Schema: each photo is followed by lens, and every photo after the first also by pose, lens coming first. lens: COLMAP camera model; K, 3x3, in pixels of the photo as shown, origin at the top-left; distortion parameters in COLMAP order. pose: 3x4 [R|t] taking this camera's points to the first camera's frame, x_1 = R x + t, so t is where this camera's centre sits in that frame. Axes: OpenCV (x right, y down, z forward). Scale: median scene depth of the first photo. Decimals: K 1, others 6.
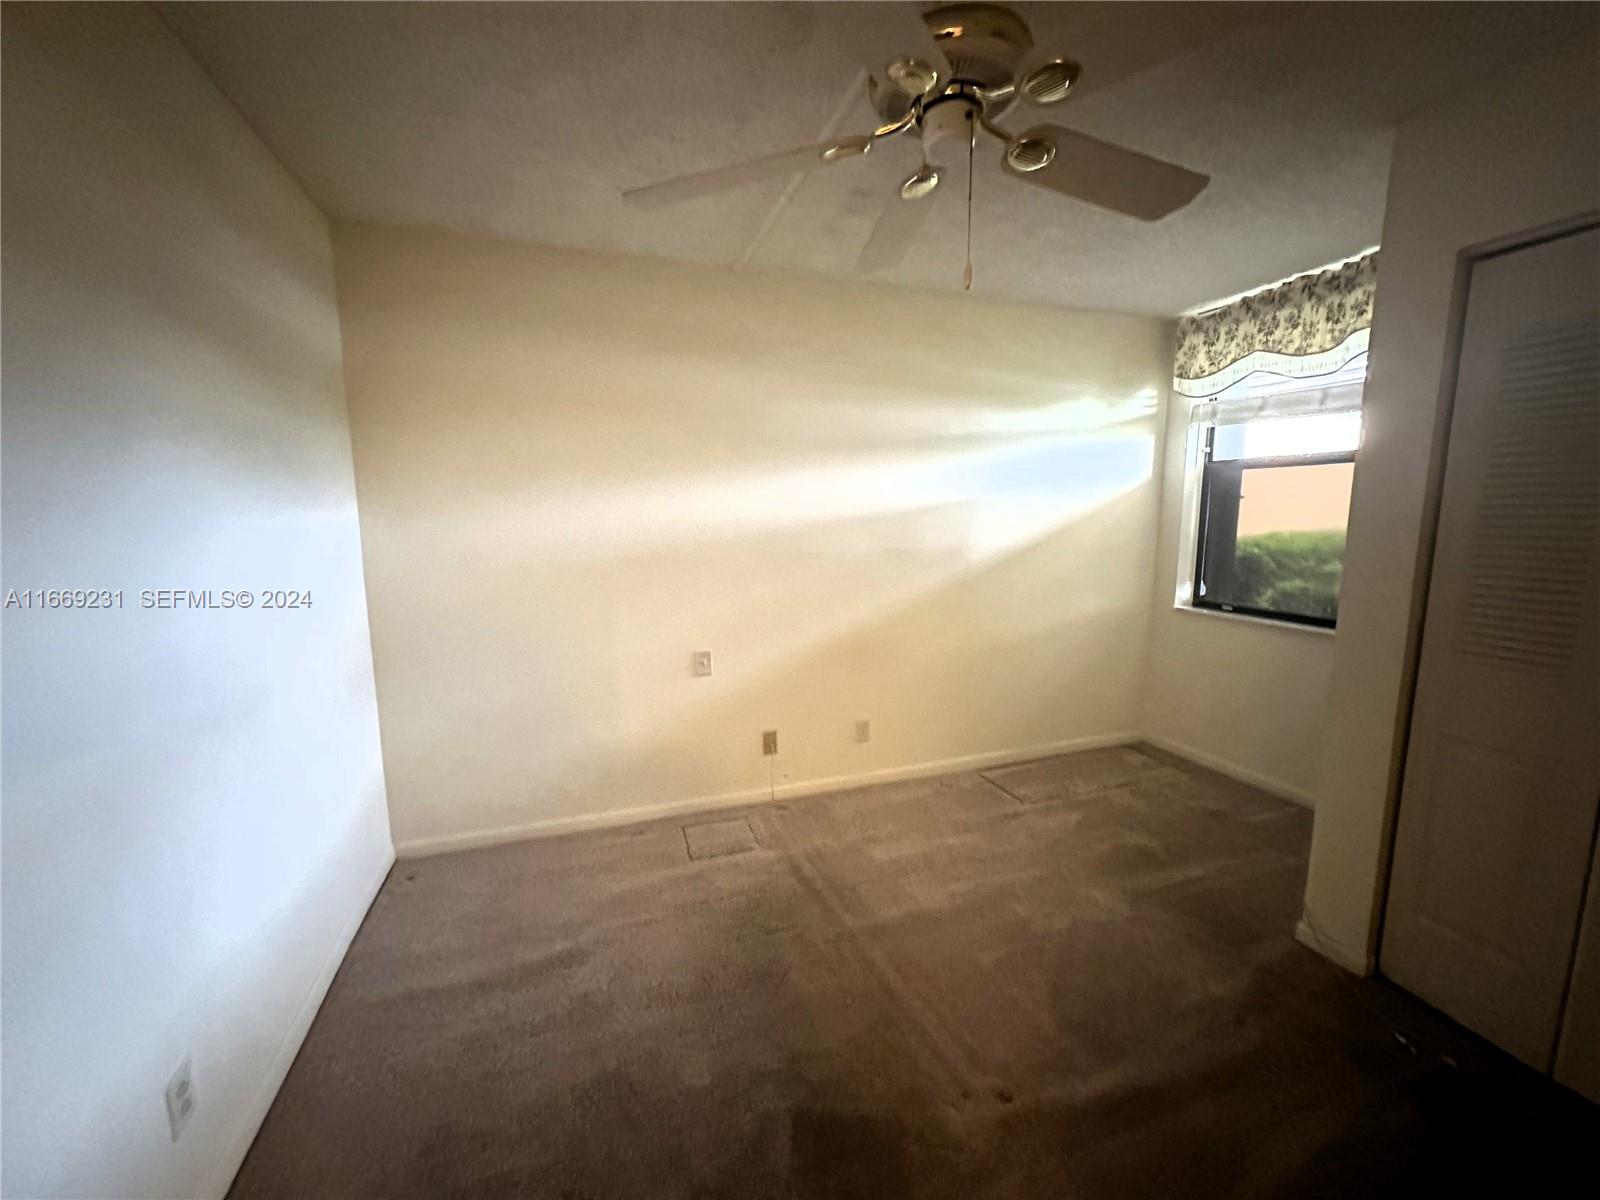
lens RADIAL K [[639.8, 0, 800.0], [0, 639.8, 600.0], [0, 0, 1]] dist [-0.001305, 0.000343]
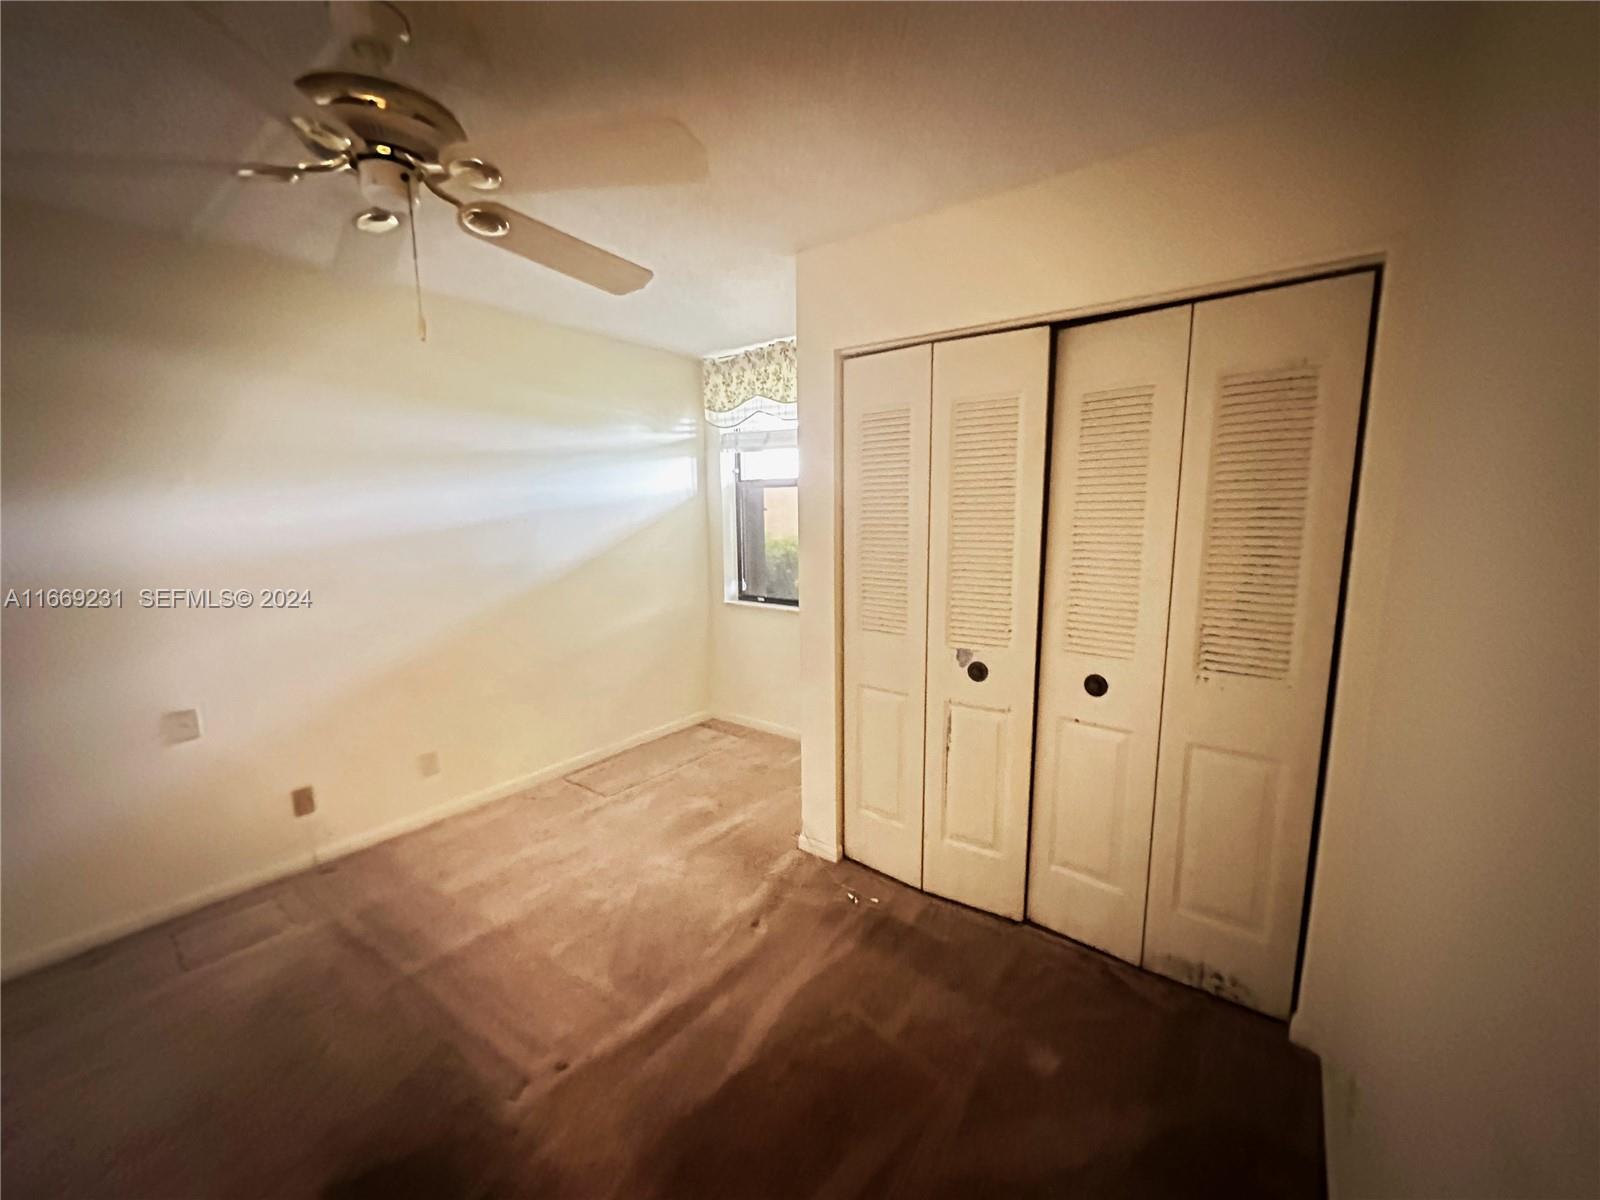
lens RADIAL K [[639.8, 0, 800.0], [0, 639.8, 600.0], [0, 0, 1]] dist [-0.001305, 0.000343]
pose [[0.836311, -0.081860, 0.542110, 0.068217], [0.082694, 0.996312, 0.022875, -0.009697], [-0.541983, 0.025699, 0.839996, -0.089794]]
